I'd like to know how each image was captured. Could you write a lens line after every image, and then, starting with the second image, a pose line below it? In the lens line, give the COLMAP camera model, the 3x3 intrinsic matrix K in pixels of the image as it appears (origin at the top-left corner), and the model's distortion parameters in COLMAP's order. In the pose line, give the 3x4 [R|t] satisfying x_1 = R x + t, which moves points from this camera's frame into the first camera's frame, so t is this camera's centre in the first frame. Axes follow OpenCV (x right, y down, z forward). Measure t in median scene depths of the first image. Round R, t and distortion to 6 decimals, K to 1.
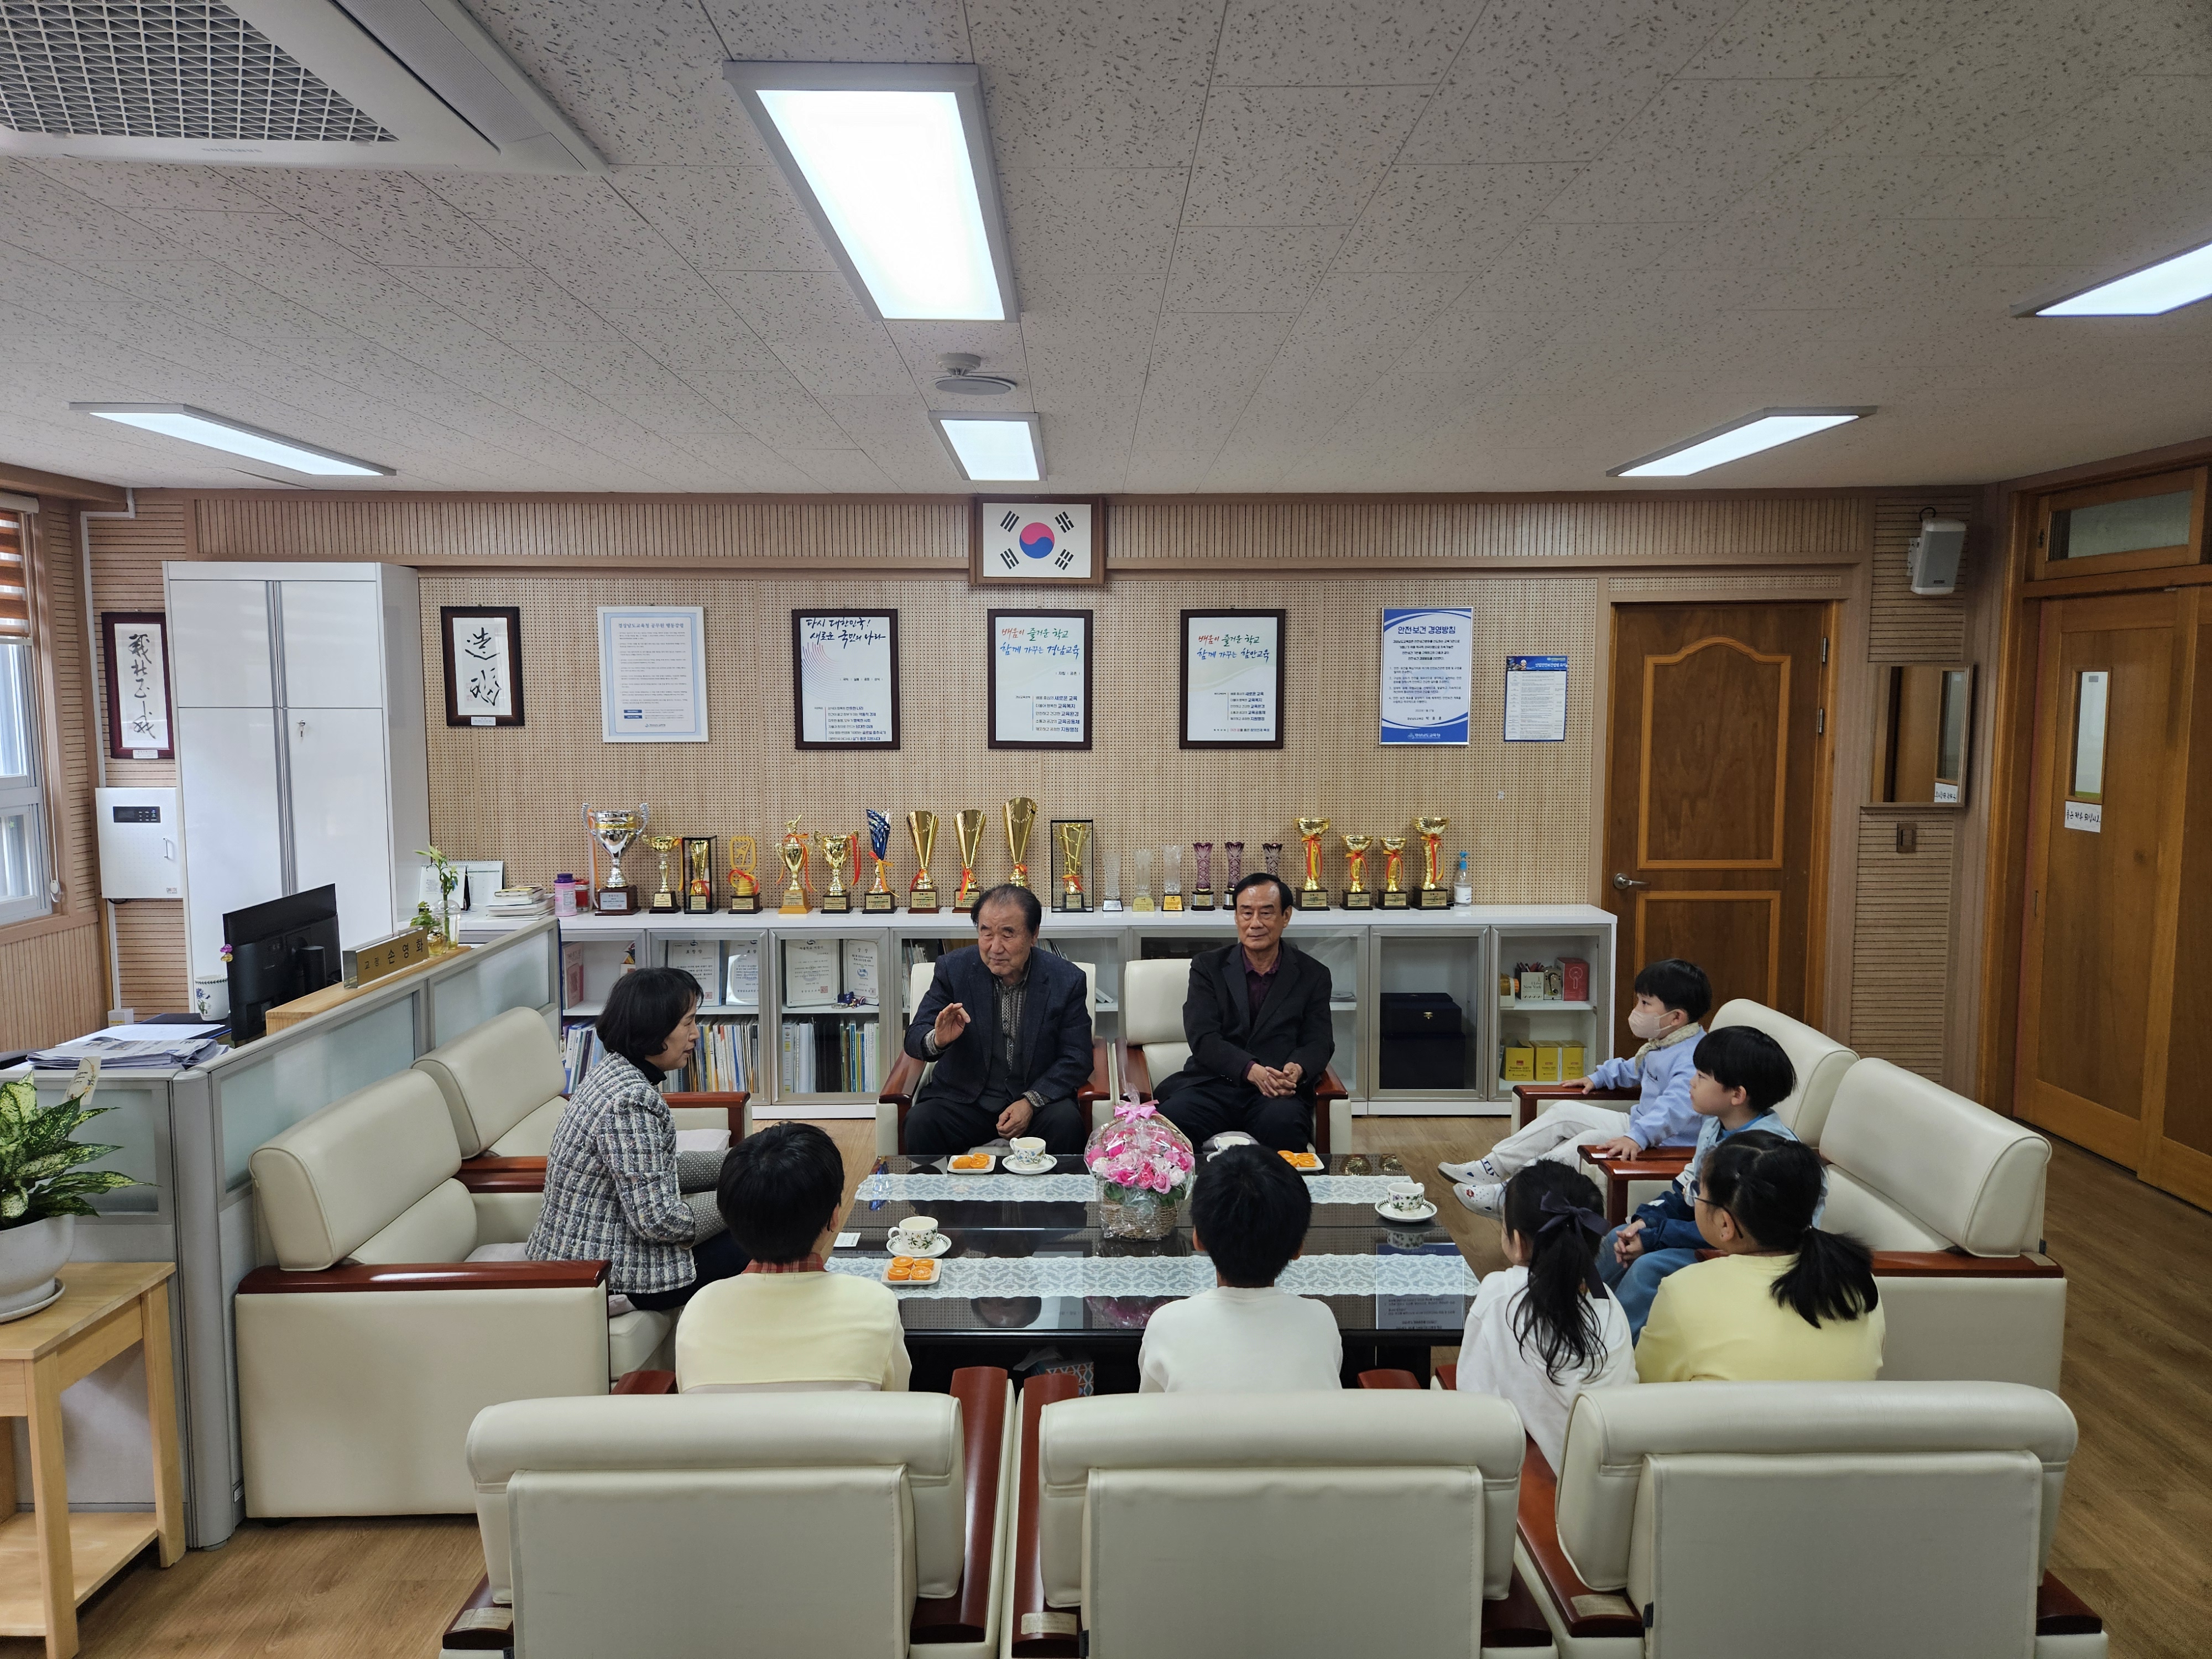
lens RADIAL K [[1558.5, 0, 1102.7], [0, 1558.5, 866.0], [0, 0, 1]] dist [0.069759, 0.000519]
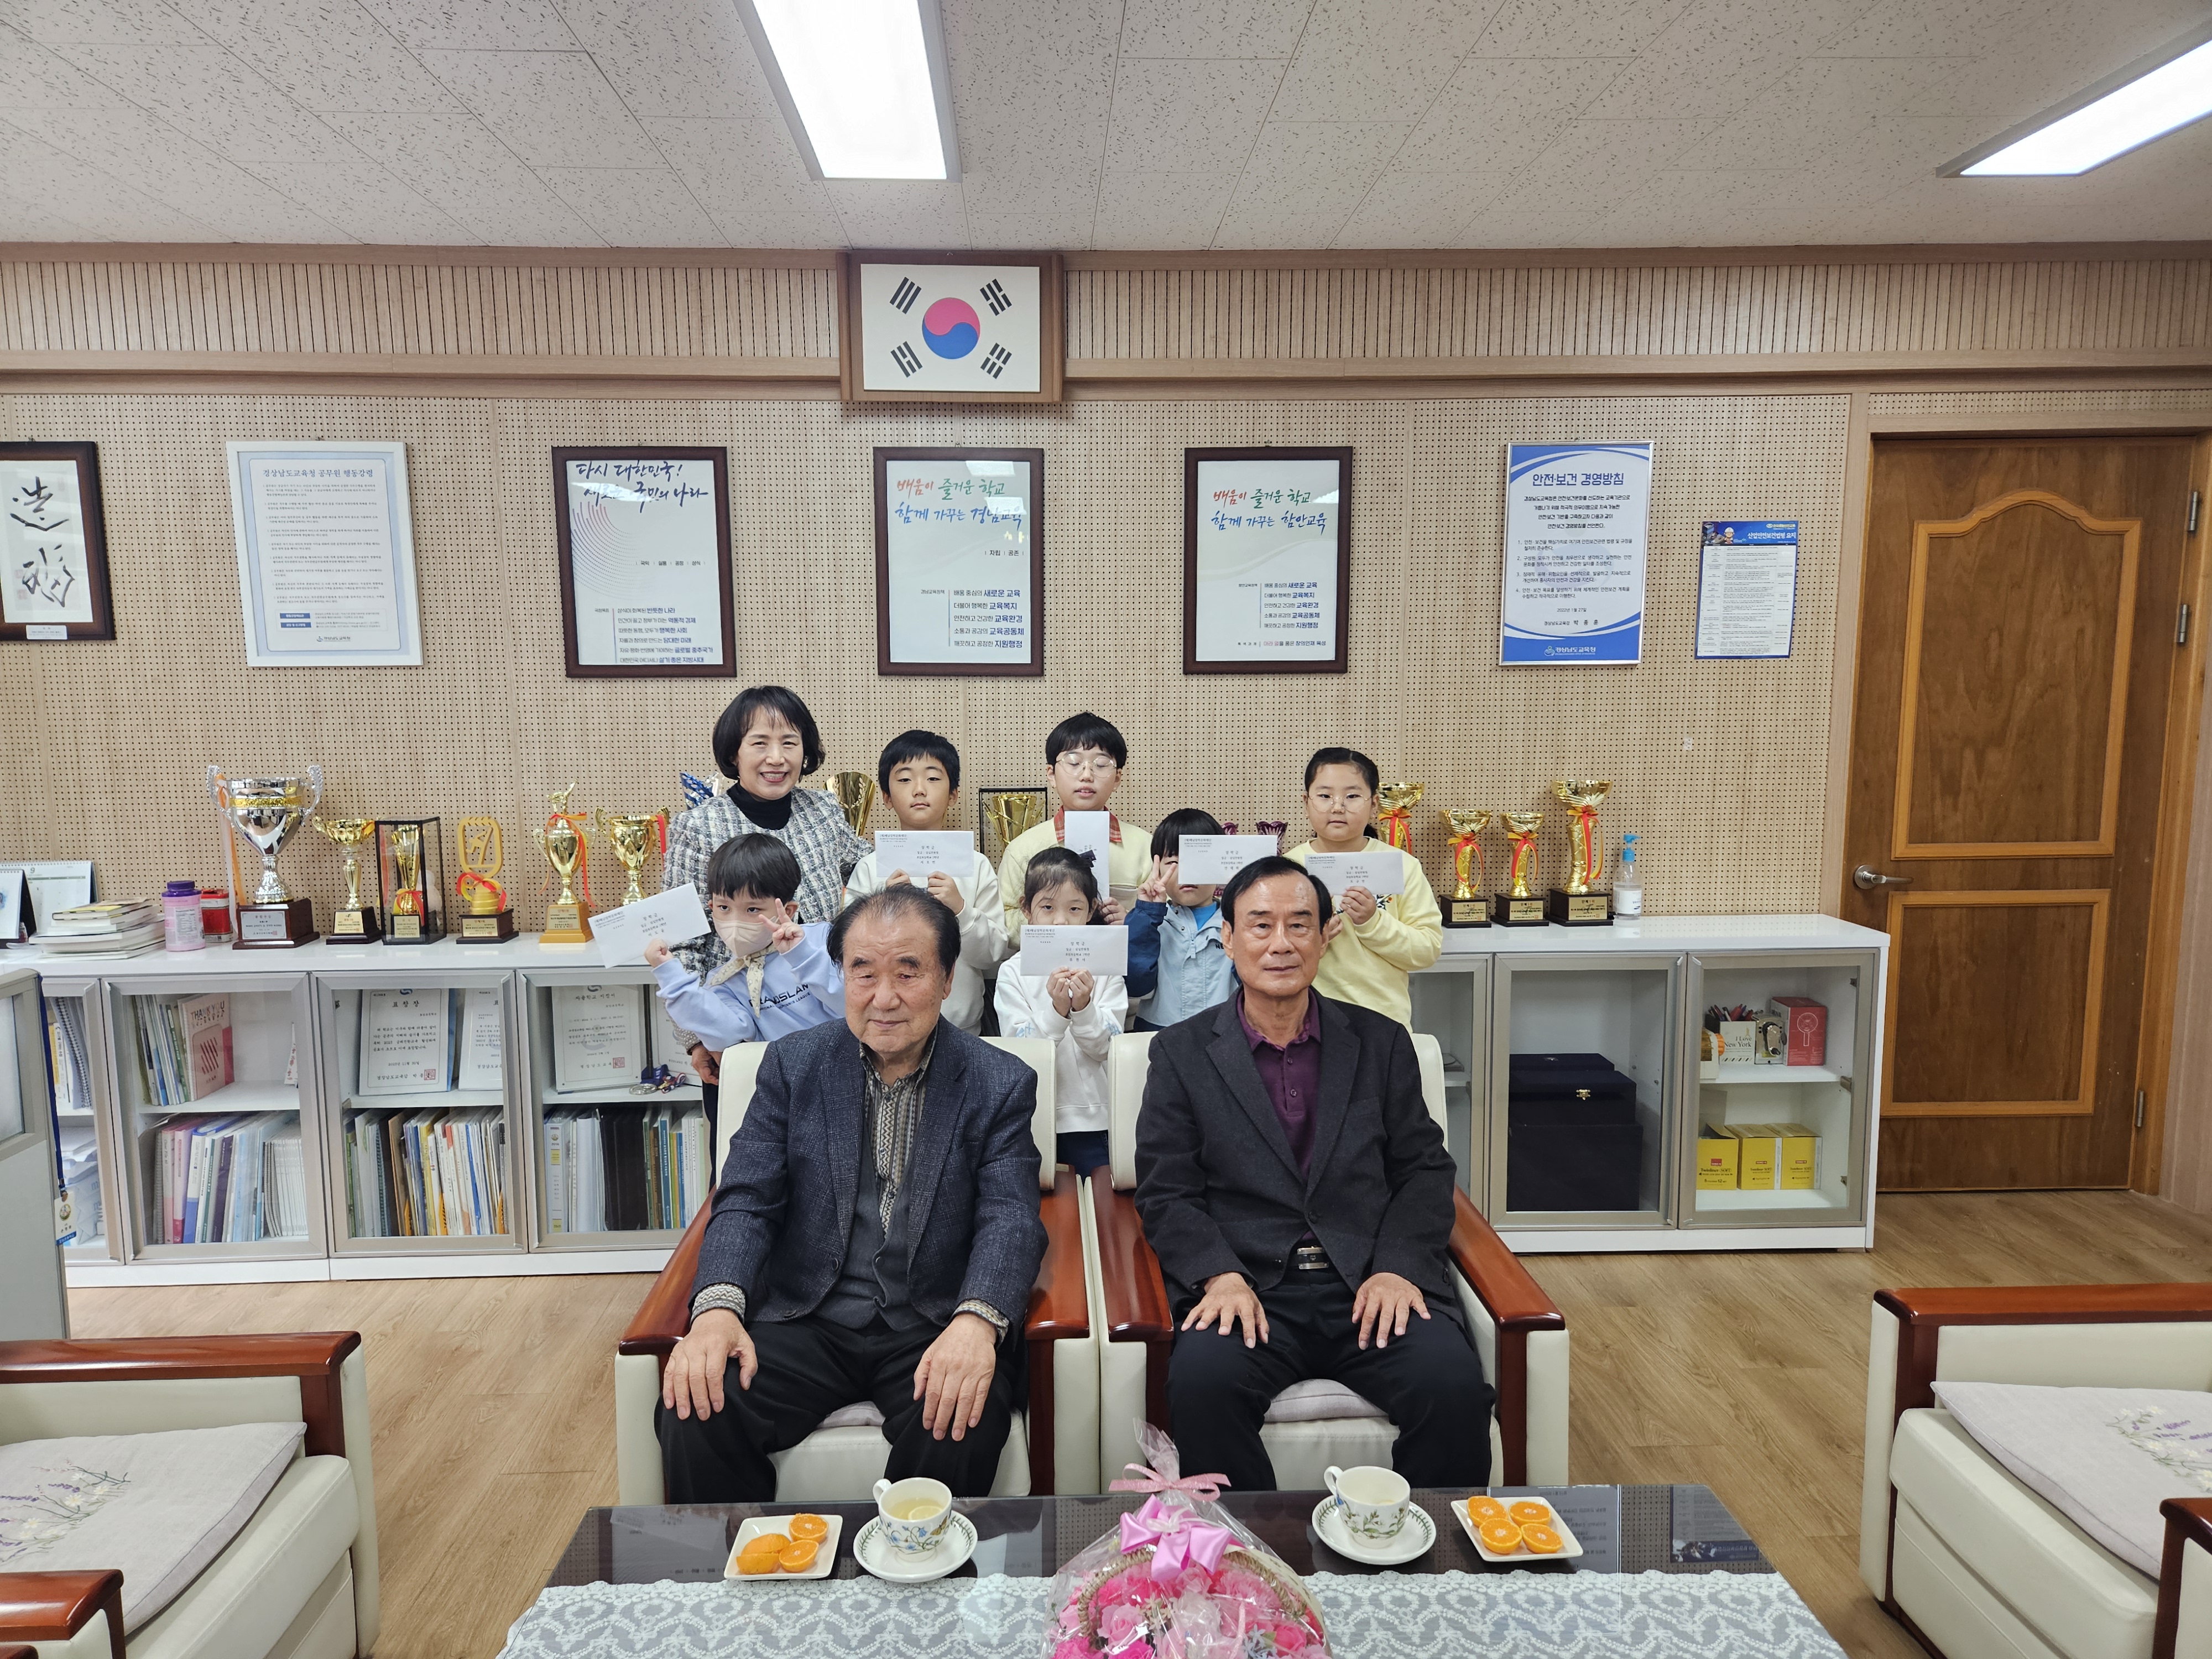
lens RADIAL K [[1558.5, 0, 1102.7], [0, 1558.5, 866.0], [0, 0, 1]] dist [0.069759, 0.000519]
pose [[0.999427, -0.008884, 0.032666, -0.004681], [0.008492, 0.999891, 0.012111, -0.005530], [-0.032770, -0.011827, 0.999393, 0.372101]]
